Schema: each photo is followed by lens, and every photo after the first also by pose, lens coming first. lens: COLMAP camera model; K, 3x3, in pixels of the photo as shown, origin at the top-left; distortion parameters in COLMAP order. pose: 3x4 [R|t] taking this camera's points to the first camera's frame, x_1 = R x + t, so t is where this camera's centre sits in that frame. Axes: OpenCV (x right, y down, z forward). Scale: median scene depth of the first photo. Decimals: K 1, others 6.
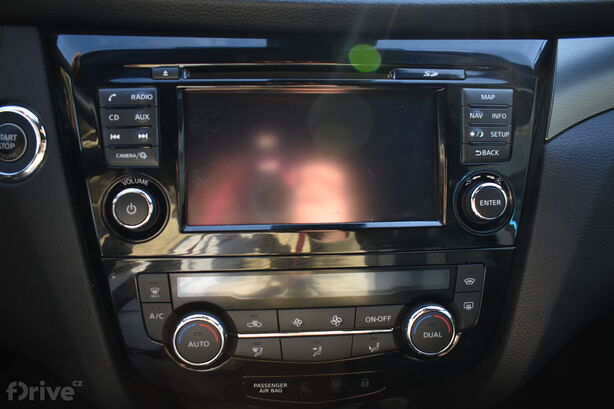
lens RADIAL K [[481.5, 0, 304.2], [0, 481.5, 205.7], [0, 0, 1]] dist [-0.011929, -0.006750]
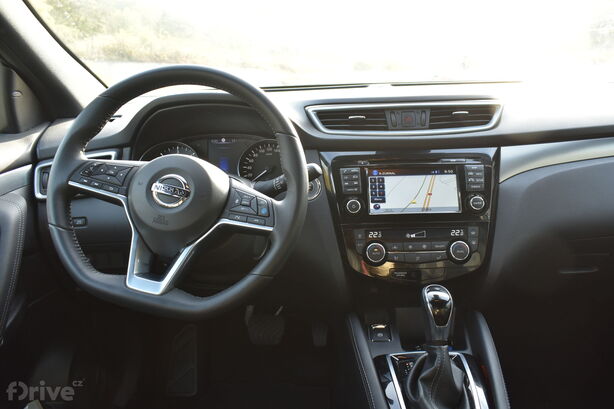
lens RADIAL K [[481.5, 0, 307.6], [0, 481.5, 204.9], [0, 0, 1]] dist [-0.011929, -0.006750]
pose [[0.994492, -0.023284, -0.102194, -0.311200], [0.000306, 0.975653, -0.219318, 0.607977], [0.104813, 0.218079, 0.970287, -1.802528]]
